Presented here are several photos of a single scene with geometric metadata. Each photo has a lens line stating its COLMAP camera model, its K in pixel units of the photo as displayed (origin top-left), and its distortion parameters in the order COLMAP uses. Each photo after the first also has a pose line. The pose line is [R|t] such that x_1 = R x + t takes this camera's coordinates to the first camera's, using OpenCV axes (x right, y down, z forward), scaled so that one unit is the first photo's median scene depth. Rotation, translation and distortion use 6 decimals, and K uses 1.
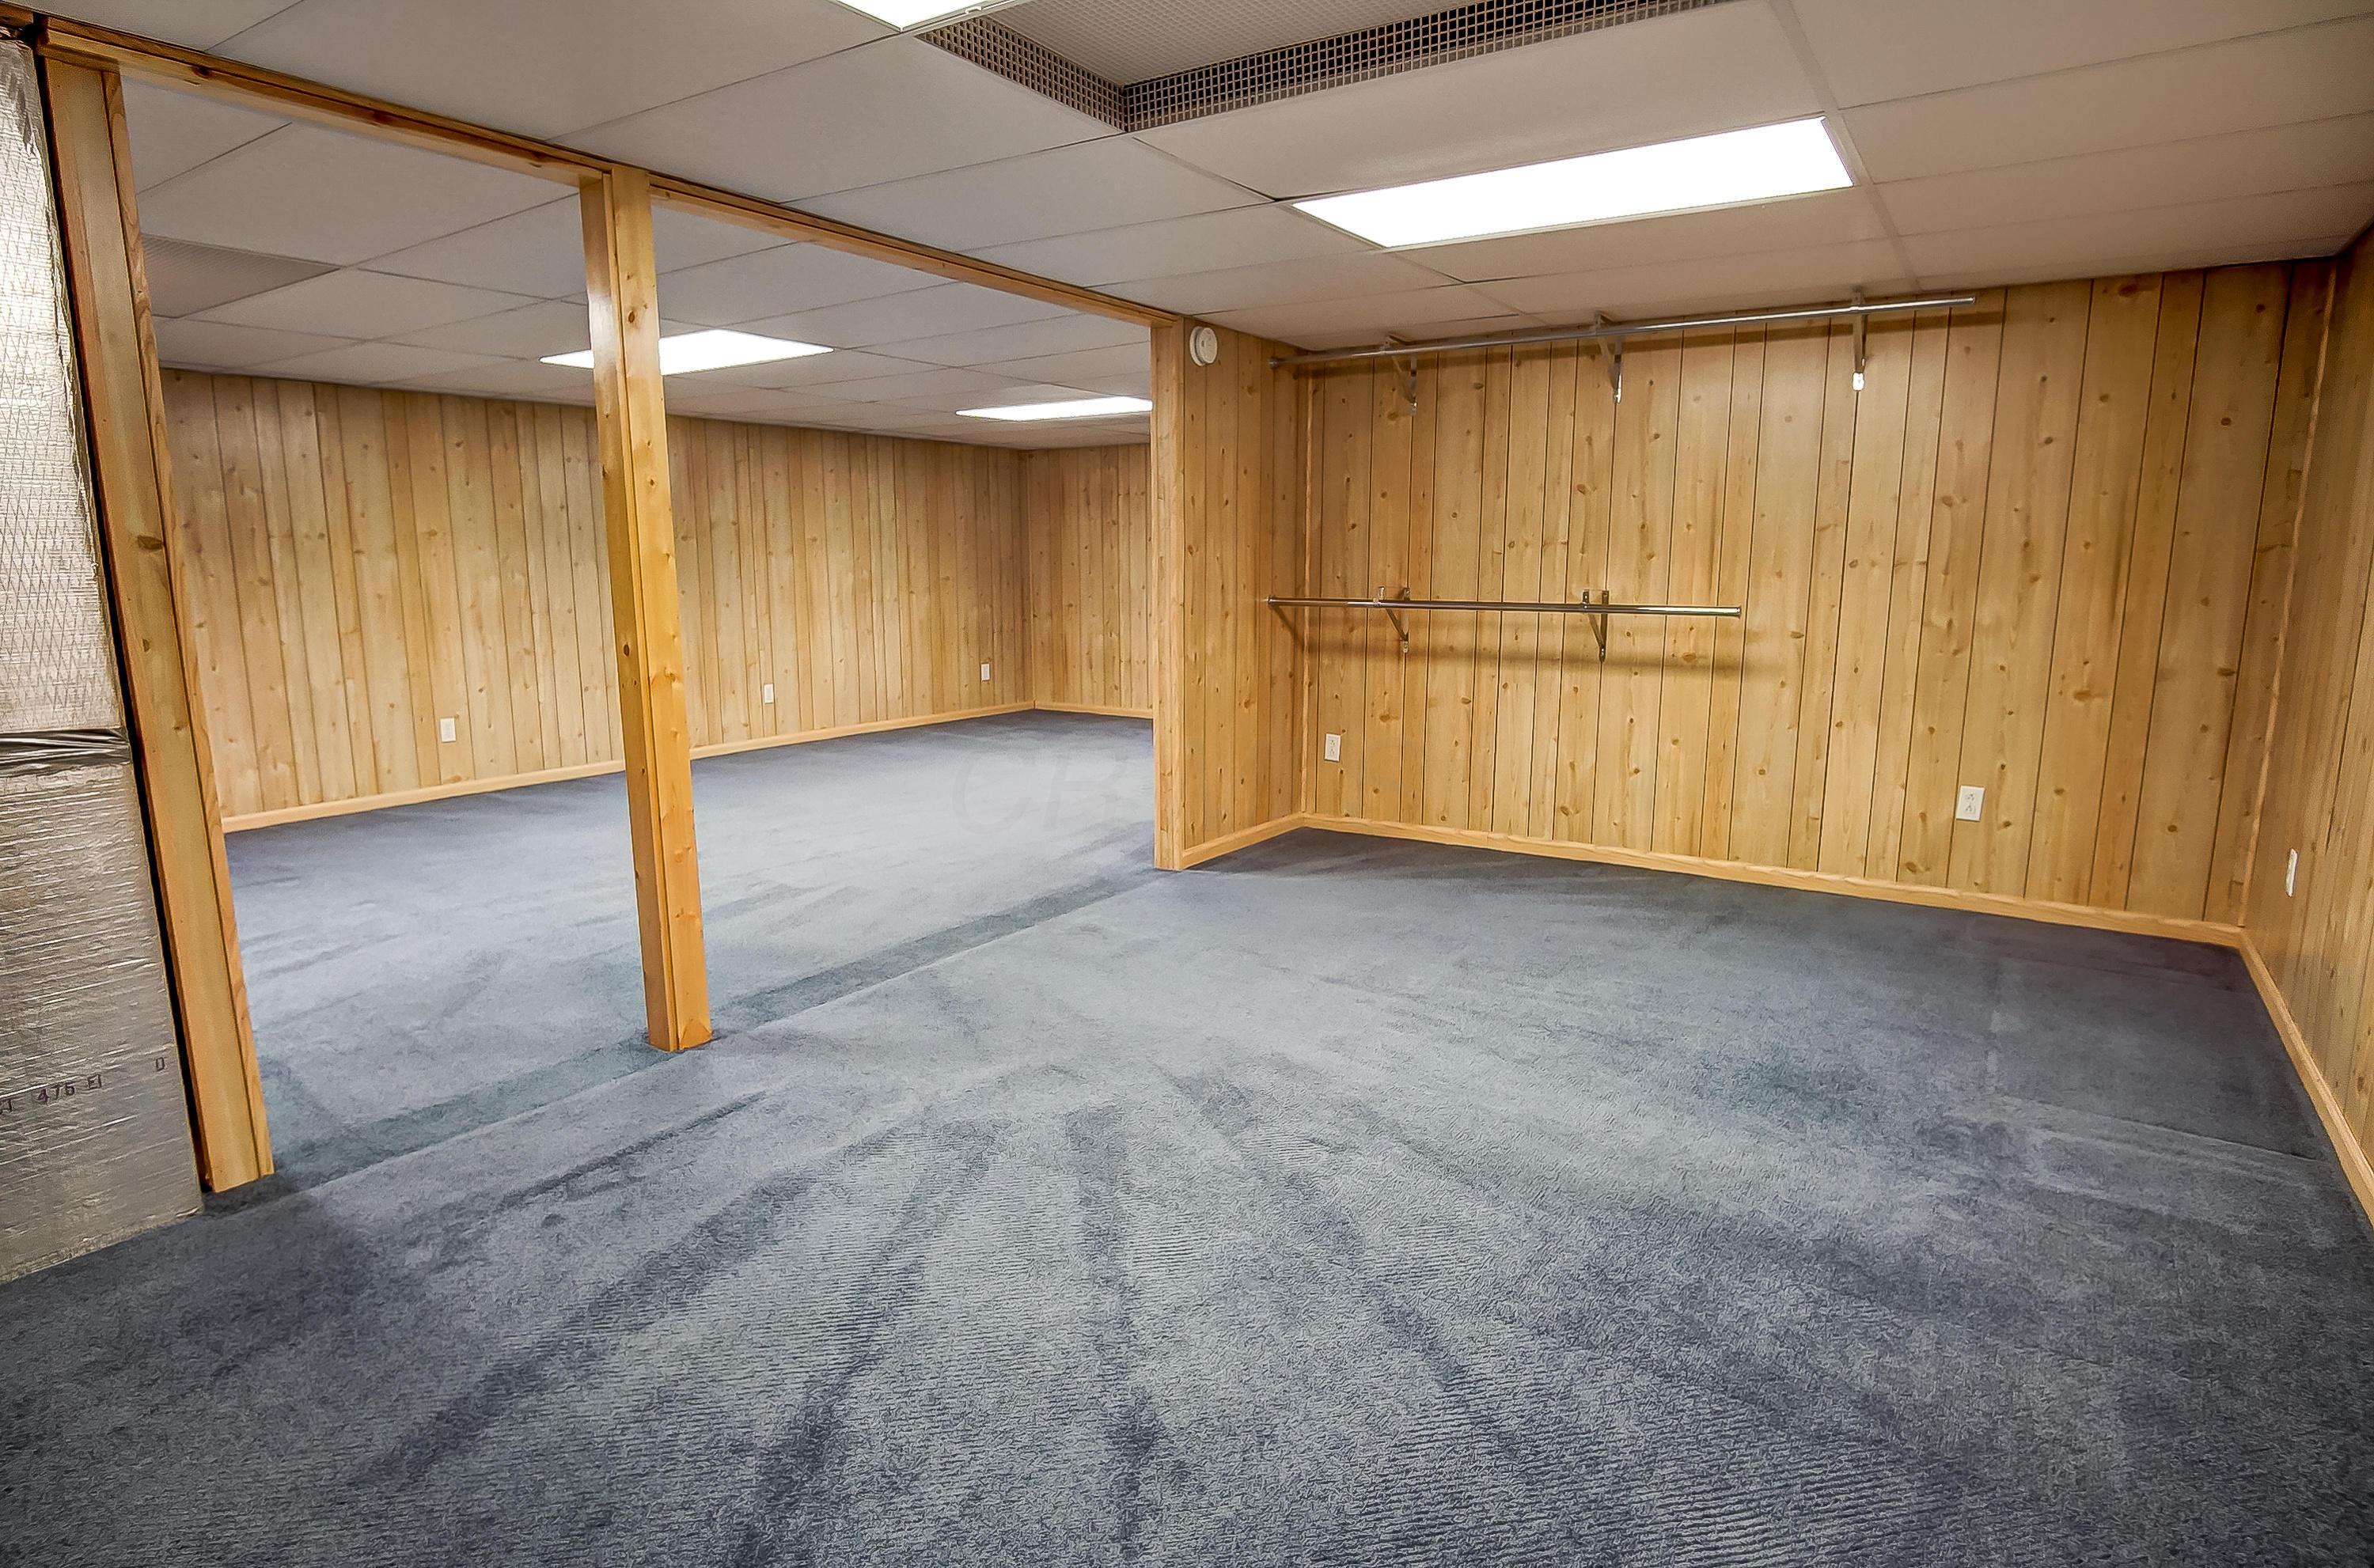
lens RADIAL K [[1285.0, 0, 1176.4], [0, 1285.0, 781.9], [0, 0, 1]] dist [-0.025024, 0.000373]
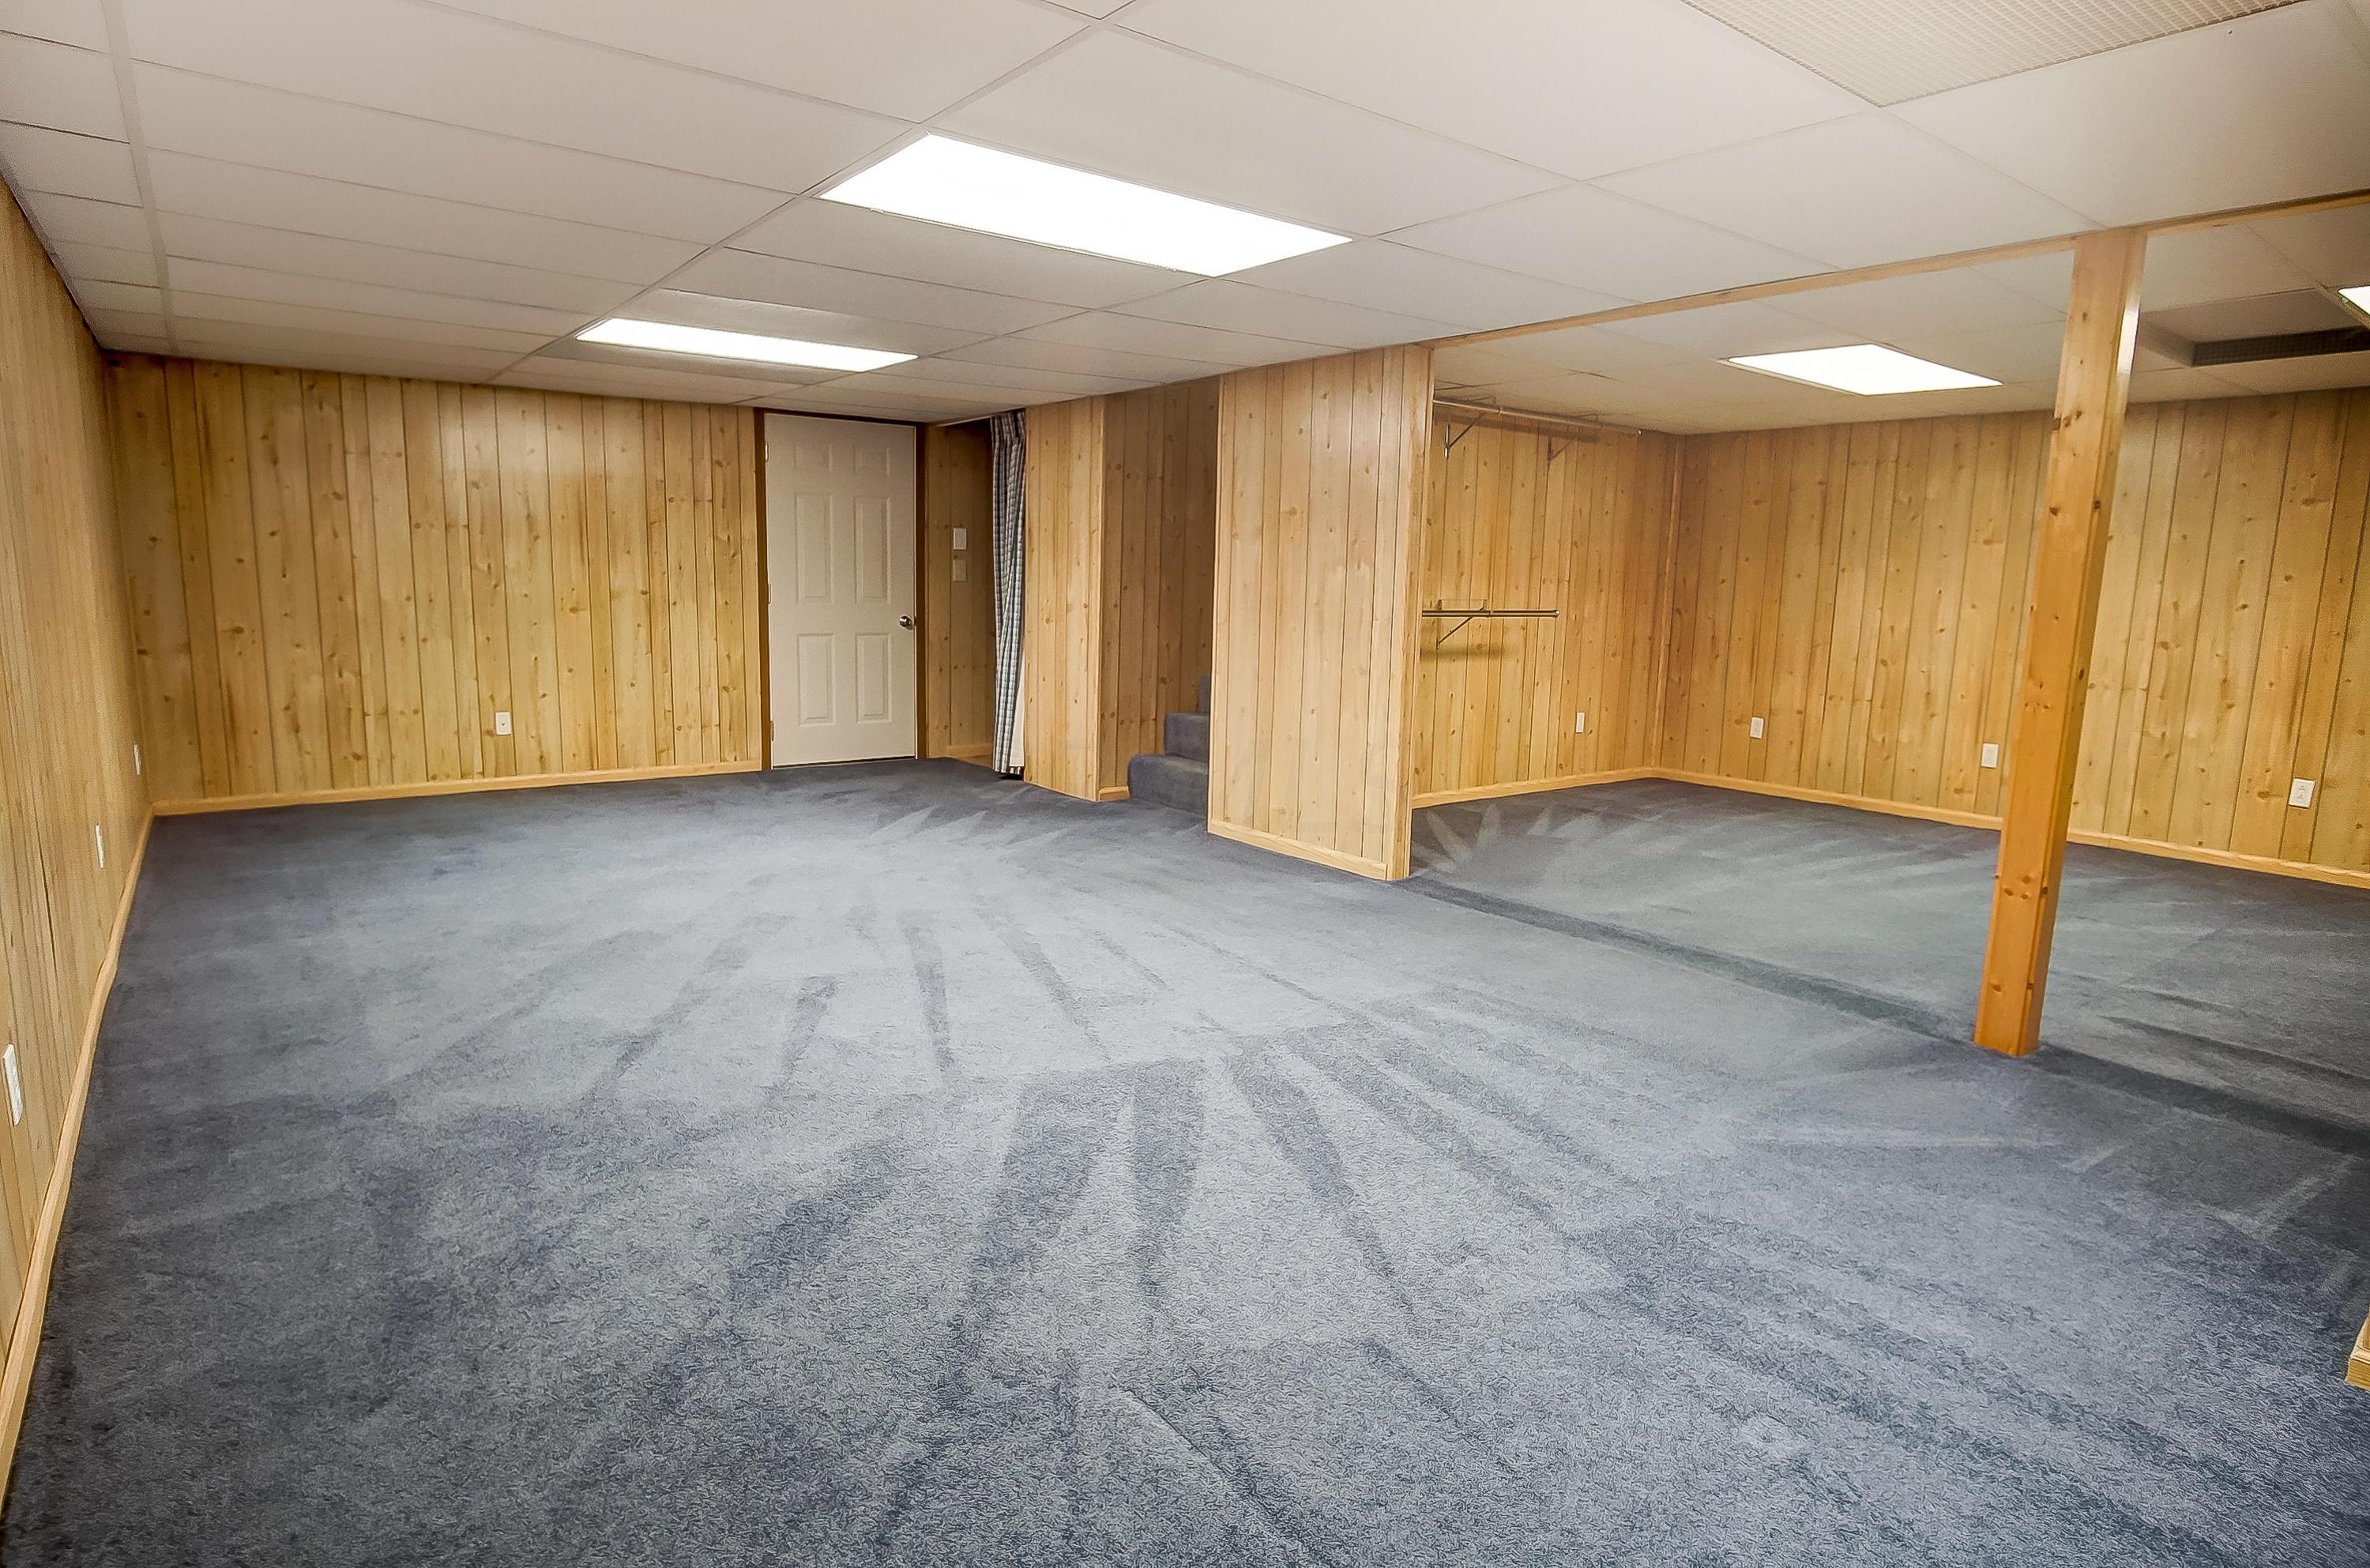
lens RADIAL K [[1283.0, 0, 1174.4], [0, 1283.0, 781.9], [0, 0, 1]] dist [-0.025024, 0.000373]
pose [[0.327026, -0.142648, 0.934187, -1.051967], [0.141239, 0.984816, 0.100936, -0.140260], [-0.934401, 0.098935, 0.342208, 0.845221]]
